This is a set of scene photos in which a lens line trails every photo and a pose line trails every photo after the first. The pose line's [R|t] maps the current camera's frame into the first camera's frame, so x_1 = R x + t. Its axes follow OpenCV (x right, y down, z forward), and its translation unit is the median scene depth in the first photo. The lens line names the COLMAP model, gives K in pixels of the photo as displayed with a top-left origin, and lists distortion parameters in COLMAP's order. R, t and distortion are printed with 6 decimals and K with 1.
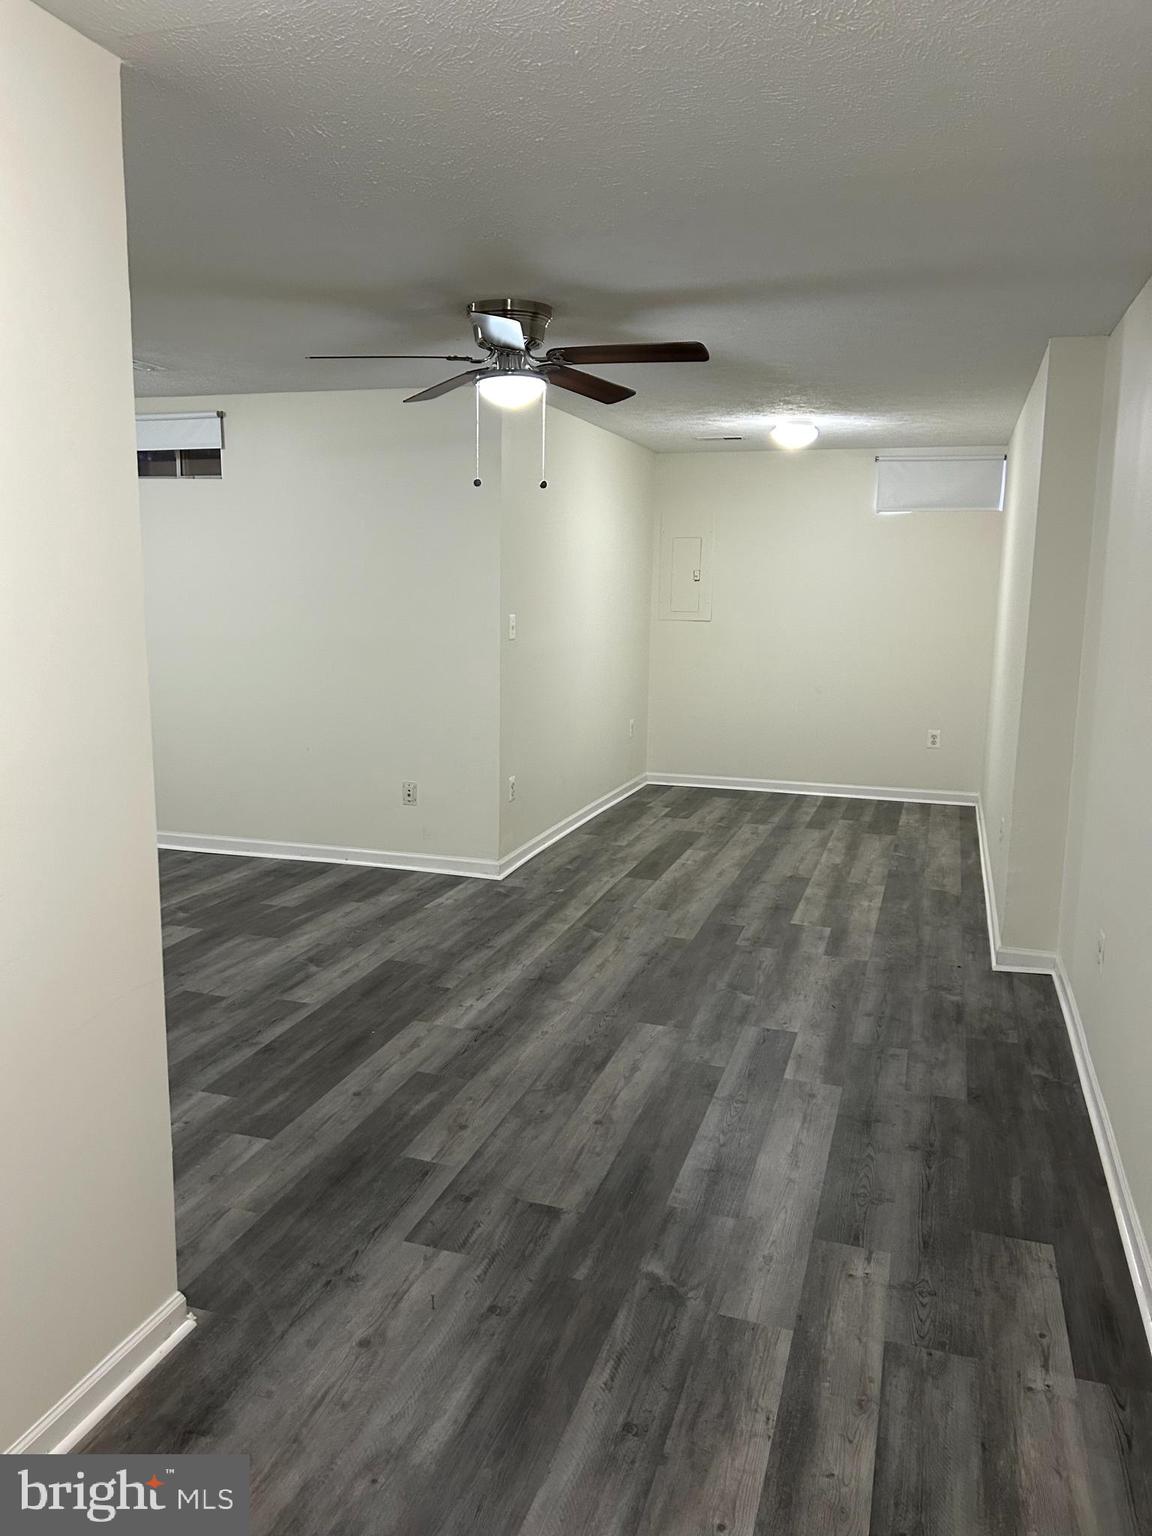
lens RADIAL K [[1178.3, 0, 562.7], [0, 1178.3, 765.2], [0, 0, 1]] dist [0.034367, -0.044212]
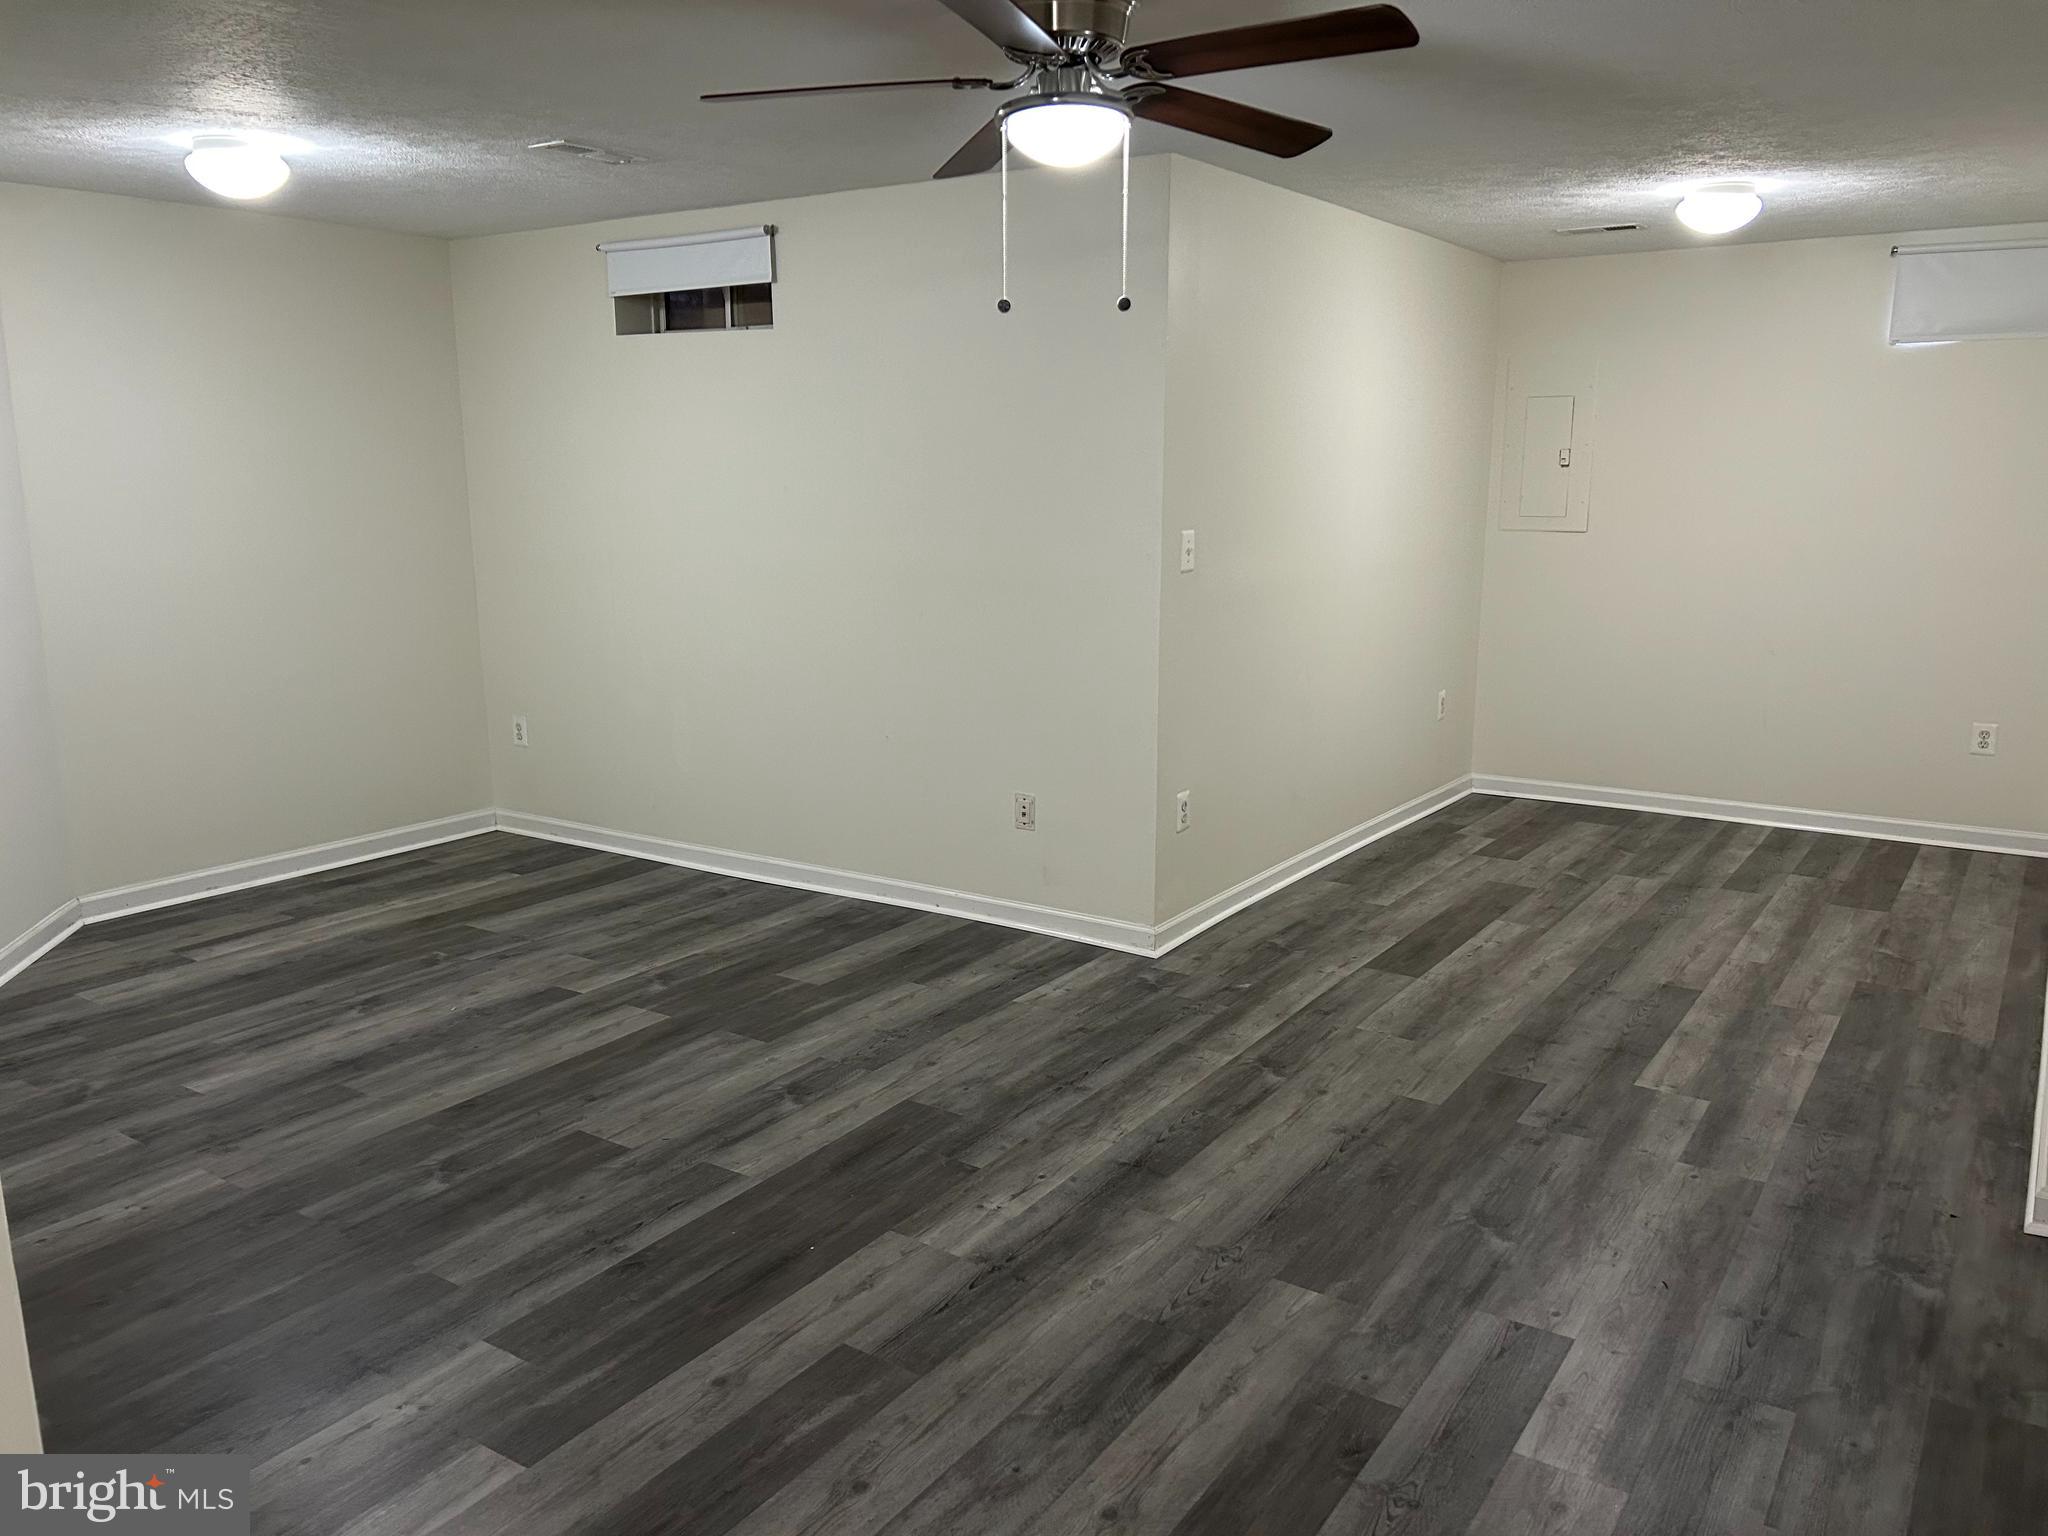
lens RADIAL K [[1571.1, 0, 1023.8], [0, 1571.1, 759.4], [0, 0, 1]] dist [0.034367, -0.044212]
pose [[0.962712, 0.035242, -0.268224, 0.116748], [-0.027950, 0.999130, 0.030958, -0.037233], [0.269082, -0.022307, 0.962859, 0.219342]]
